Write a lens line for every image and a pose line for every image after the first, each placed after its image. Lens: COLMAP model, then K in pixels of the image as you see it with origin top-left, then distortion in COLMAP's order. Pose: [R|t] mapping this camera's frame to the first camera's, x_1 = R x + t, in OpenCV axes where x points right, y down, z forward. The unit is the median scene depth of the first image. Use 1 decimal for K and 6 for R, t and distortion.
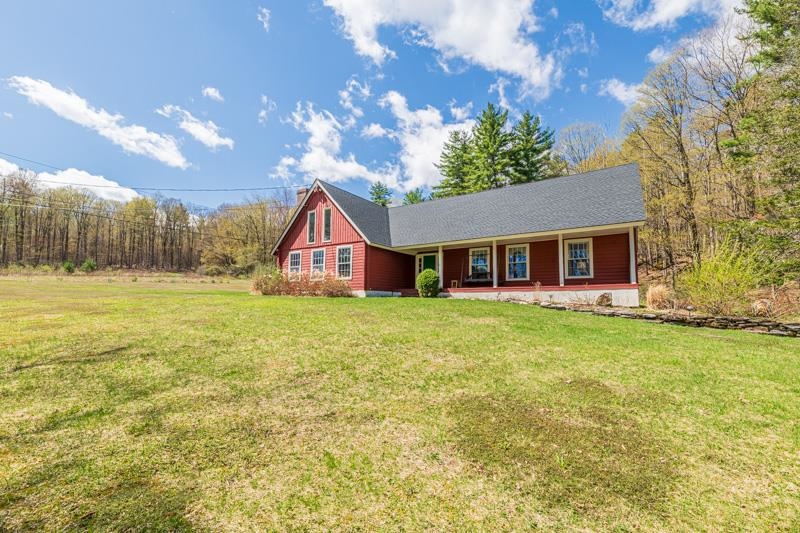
lens RADIAL K [[342.4, 0, 391.9], [0, 342.4, 284.2], [0, 0, 1]] dist [0.000436, 0.000084]
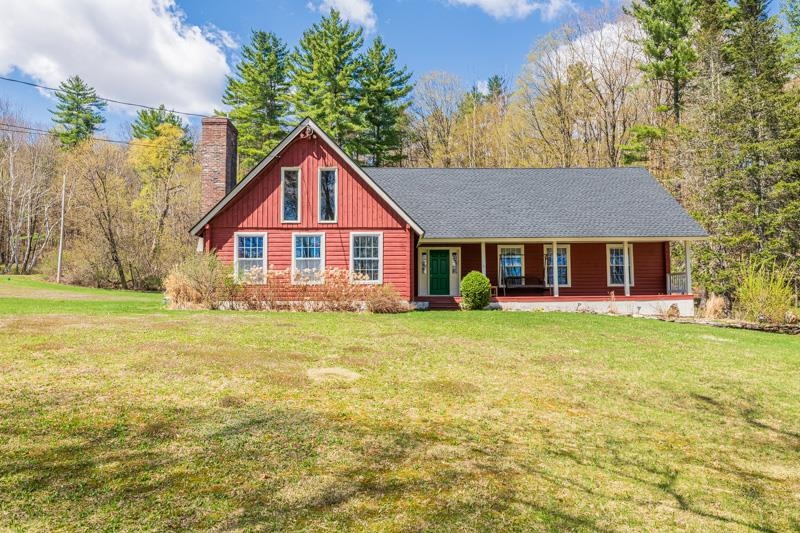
lens RADIAL K [[555.2, 0, 403.3], [0, 555.2, 277.0], [0, 0, 1]] dist [0.000168, -0.001801]
pose [[0.809316, 0.012907, 0.587232, -0.666546], [-0.017468, 0.999845, 0.002099, -0.028675], [-0.587114, -0.011957, 0.809416, 0.096690]]
